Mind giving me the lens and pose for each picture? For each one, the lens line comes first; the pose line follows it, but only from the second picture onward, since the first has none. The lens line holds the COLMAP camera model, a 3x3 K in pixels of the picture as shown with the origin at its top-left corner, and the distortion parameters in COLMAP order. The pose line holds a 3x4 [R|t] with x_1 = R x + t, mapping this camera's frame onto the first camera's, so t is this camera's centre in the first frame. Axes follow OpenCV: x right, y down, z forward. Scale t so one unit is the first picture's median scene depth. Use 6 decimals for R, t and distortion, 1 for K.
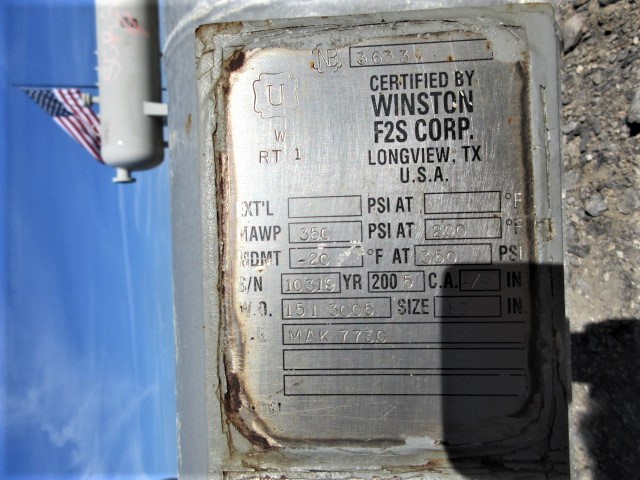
lens RADIAL K [[487.8, 0, 323.2], [0, 487.8, 241.1], [0, 0, 1]] dist [0.014136, -0.016131]
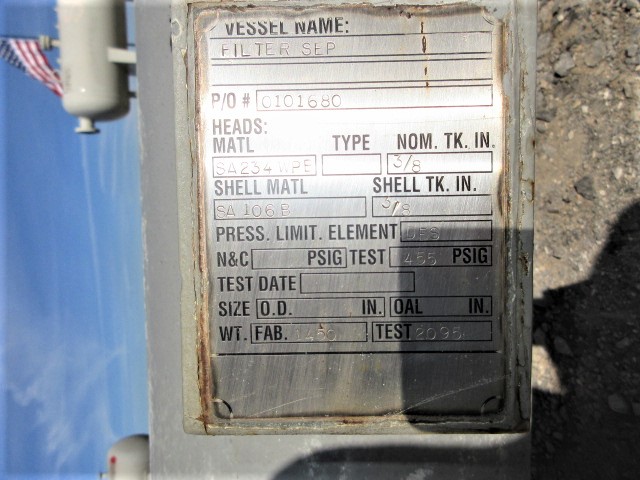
lens RADIAL K [[487.8, 0, 323.2], [0, 487.8, 241.1], [0, 0, 1]] dist [0.014136, -0.016131]
pose [[0.998003, 0.016663, 0.060921, 0.003335], [-0.020746, 0.997536, 0.067017, 0.221842], [-0.059655, -0.068147, 0.995890, -0.002226]]
